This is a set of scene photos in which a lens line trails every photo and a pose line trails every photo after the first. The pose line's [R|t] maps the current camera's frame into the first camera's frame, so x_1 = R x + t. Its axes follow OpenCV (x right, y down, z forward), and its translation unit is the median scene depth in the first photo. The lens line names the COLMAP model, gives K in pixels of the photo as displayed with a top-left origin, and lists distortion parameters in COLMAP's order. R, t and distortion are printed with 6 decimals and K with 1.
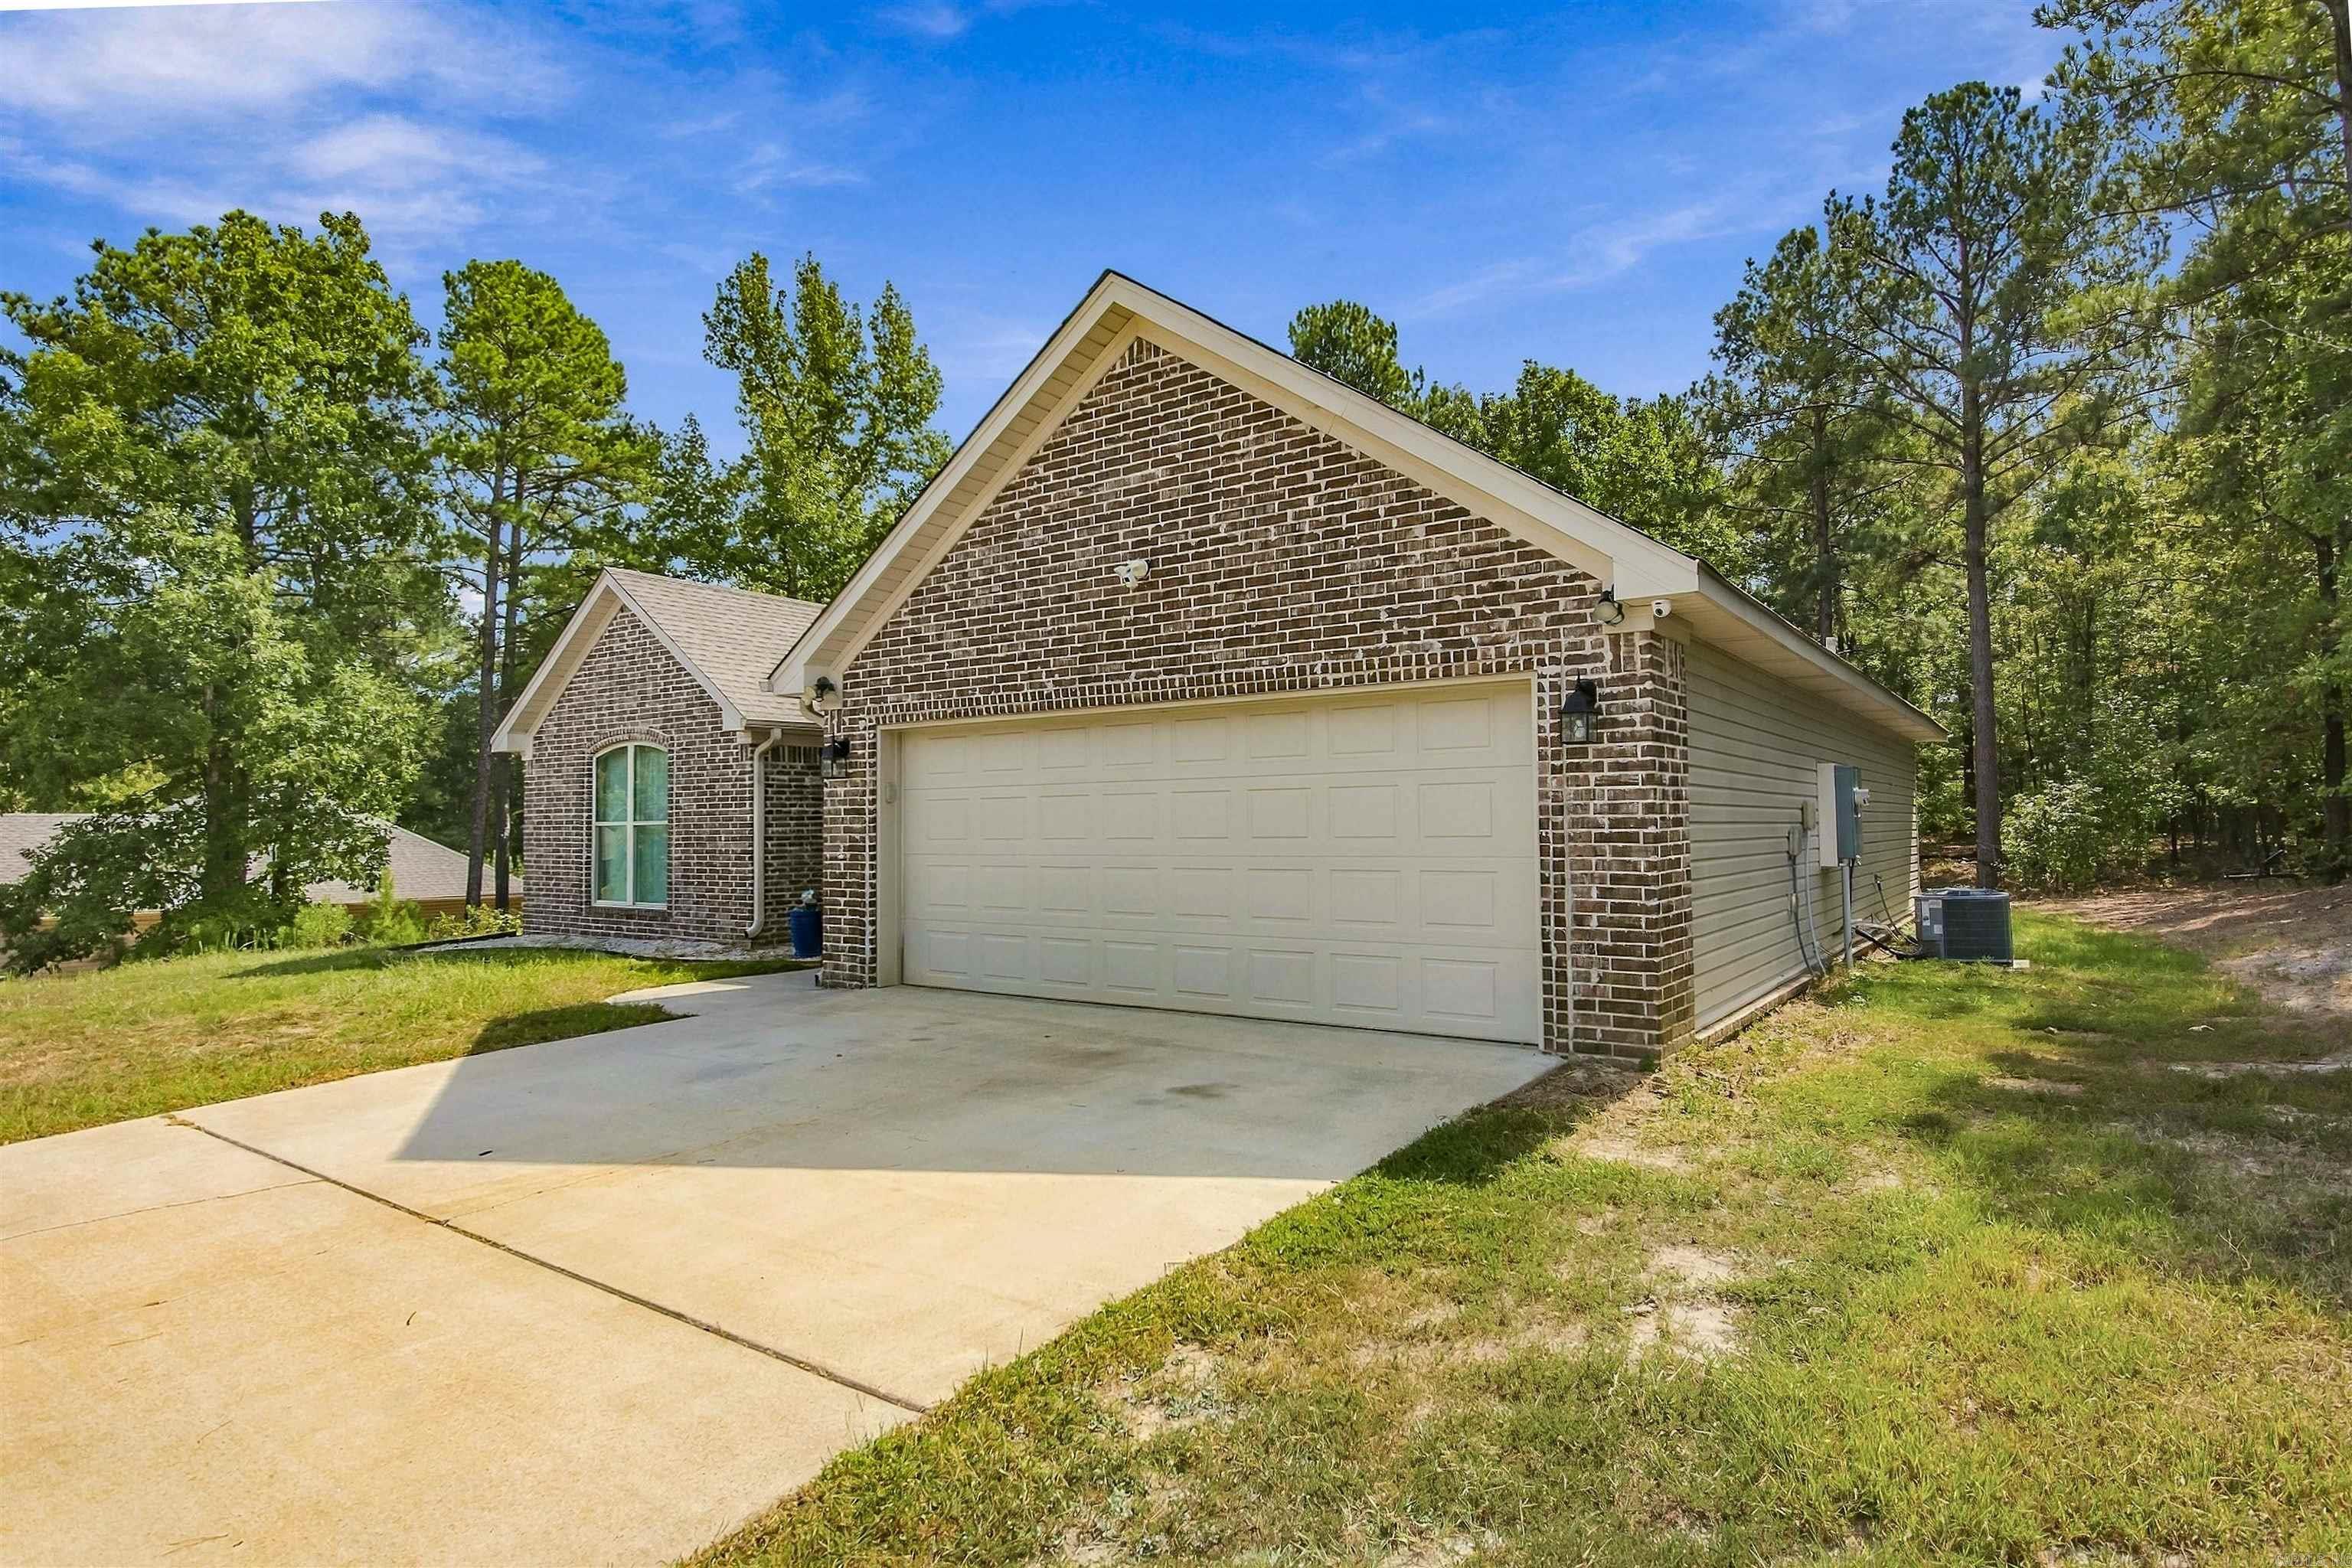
lens RADIAL K [[1250.6, 0, 1176.0], [0, 1250.6, 769.2], [0, 0, 1]] dist [-0.001247, -0.022524]
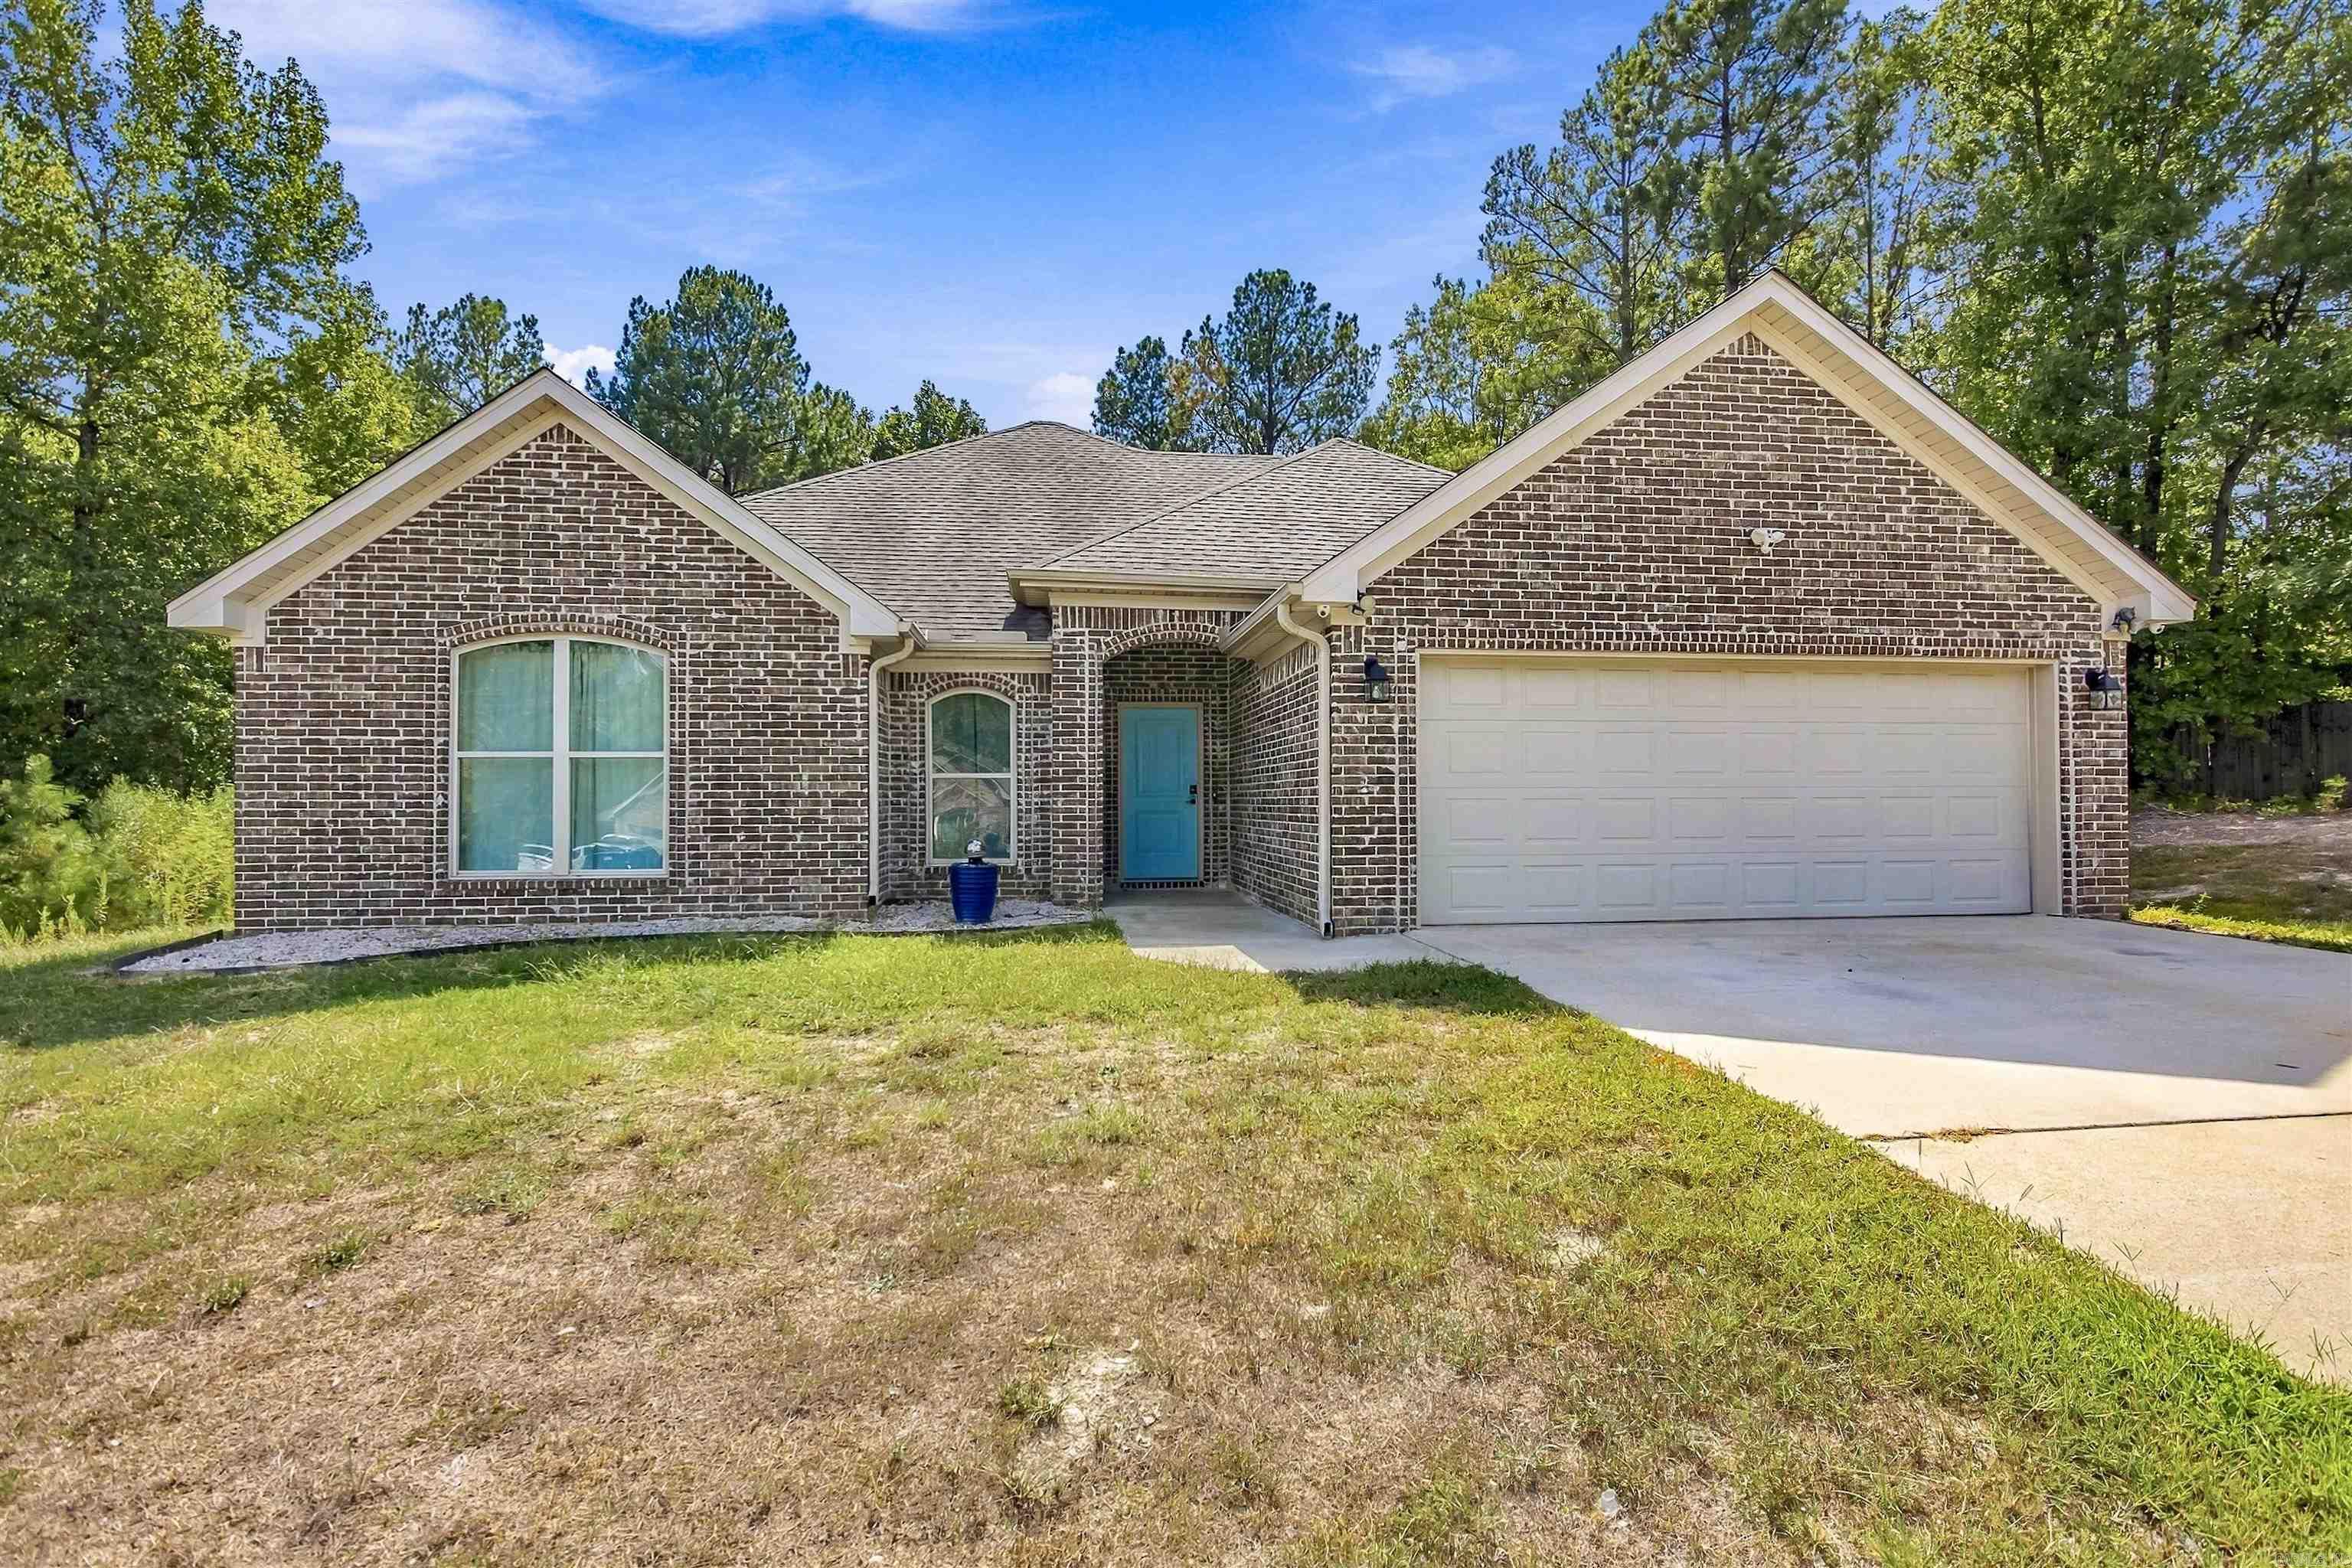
lens RADIAL K [[1090.0, 0, 1176.0], [0, 1090.0, 784.0], [0, 0, 1]] dist [-0.012608, -0.001083]
pose [[0.734476, 0.019501, 0.678354, -1.136611], [-0.036206, 0.999289, 0.010474, 0.078785], [-0.677668, -0.032253, 0.734661, 0.648967]]
